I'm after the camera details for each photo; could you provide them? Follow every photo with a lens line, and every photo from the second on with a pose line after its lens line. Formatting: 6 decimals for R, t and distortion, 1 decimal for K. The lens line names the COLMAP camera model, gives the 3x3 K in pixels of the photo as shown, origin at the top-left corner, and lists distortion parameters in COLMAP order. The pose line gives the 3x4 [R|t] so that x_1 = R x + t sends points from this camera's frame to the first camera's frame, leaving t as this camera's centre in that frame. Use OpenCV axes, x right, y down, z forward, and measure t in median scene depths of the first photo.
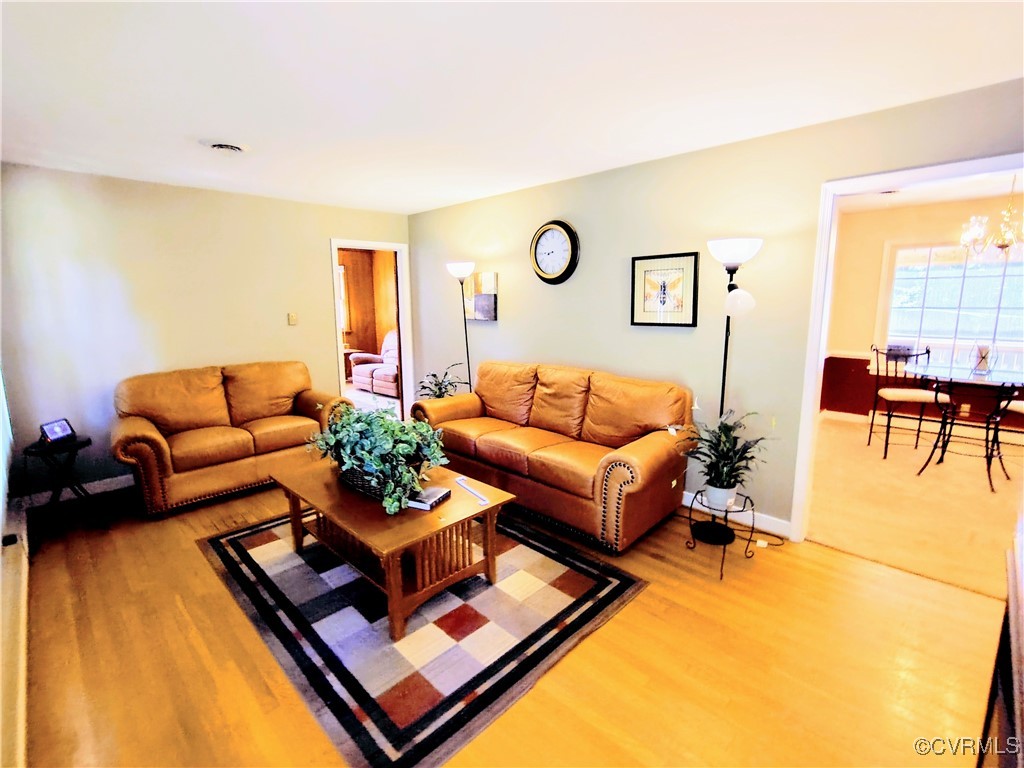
lens RADIAL K [[473.6, 0, 512.0], [0, 473.6, 384.0], [0, 0, 1]] dist [-0.000540, 0.000101]
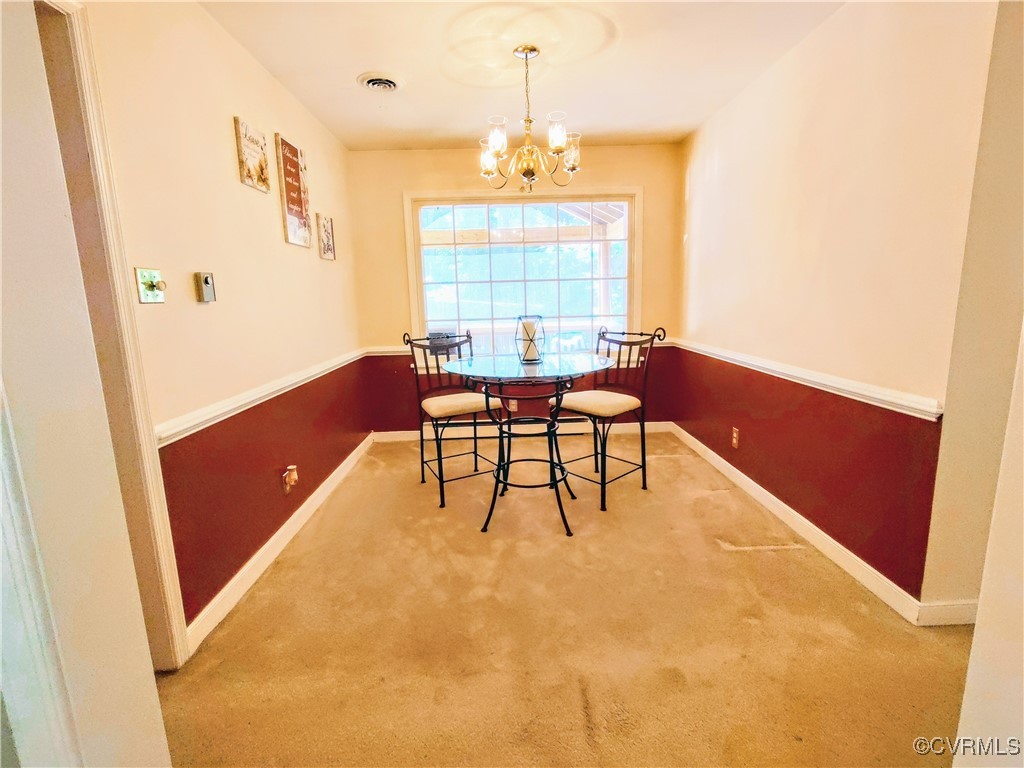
lens RADIAL K [[473.6, 0, 512.0], [0, 473.6, 384.0], [0, 0, 1]] dist [-0.000540, 0.000101]
pose [[0.695509, -0.130760, 0.706519, 0.408056], [0.138944, 0.989217, 0.046301, -0.024564], [-0.704955, 0.065964, 0.706178, 0.453521]]
